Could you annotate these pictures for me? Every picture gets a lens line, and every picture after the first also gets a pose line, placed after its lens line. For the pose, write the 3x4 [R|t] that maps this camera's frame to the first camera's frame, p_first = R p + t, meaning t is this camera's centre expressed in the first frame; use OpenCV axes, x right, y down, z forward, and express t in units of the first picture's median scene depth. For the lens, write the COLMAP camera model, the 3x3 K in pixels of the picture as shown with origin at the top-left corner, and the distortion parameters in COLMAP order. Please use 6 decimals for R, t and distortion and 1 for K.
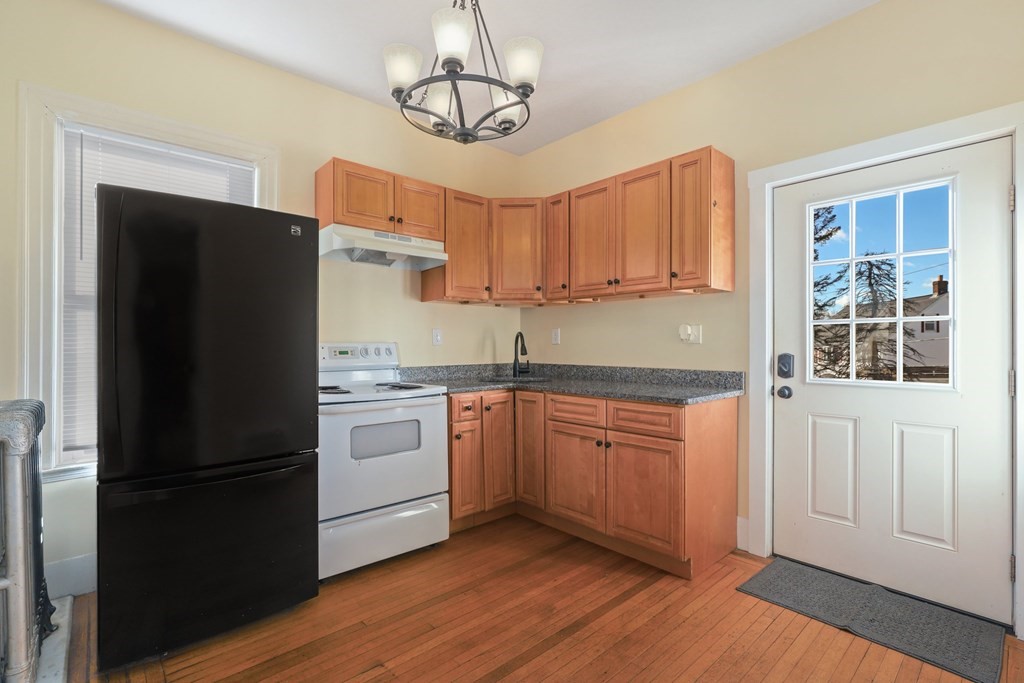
lens RADIAL K [[456.2, 0, 512.0], [0, 456.2, 341.5], [0, 0, 1]] dist [-0.002850, -0.000147]
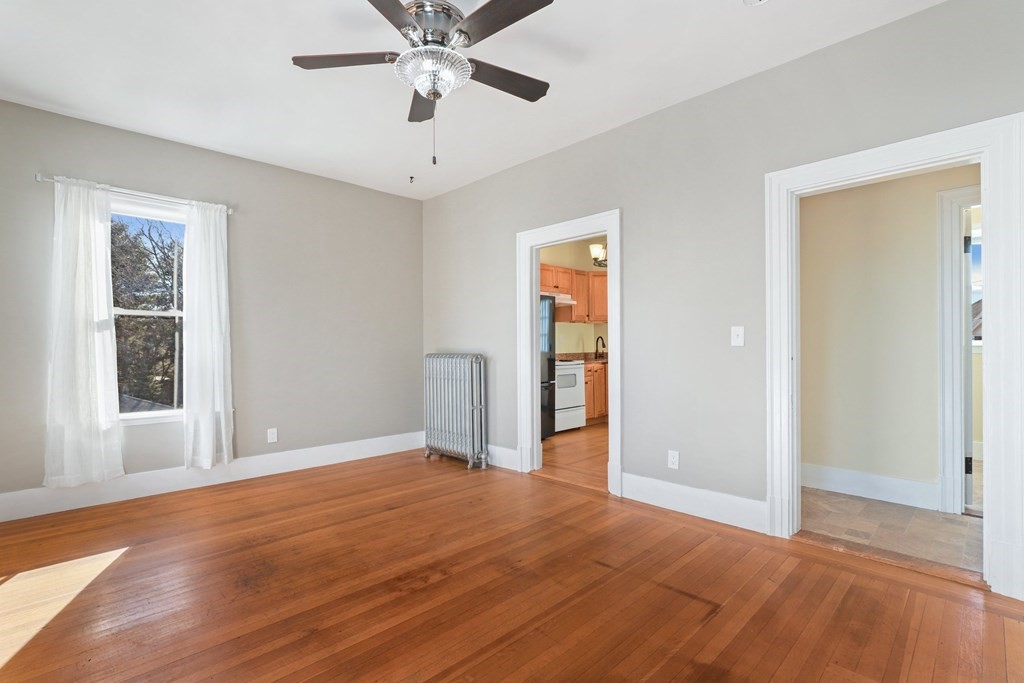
lens RADIAL K [[474.4, 0, 506.9], [0, 474.4, 348.2], [0, 0, 1]] dist [-0.023385, 0.000417]
pose [[0.998039, -0.012346, 0.061359, -0.667471], [0.011734, 0.999878, 0.010321, 0.006343], [-0.061479, -0.009581, 0.998062, -1.359791]]
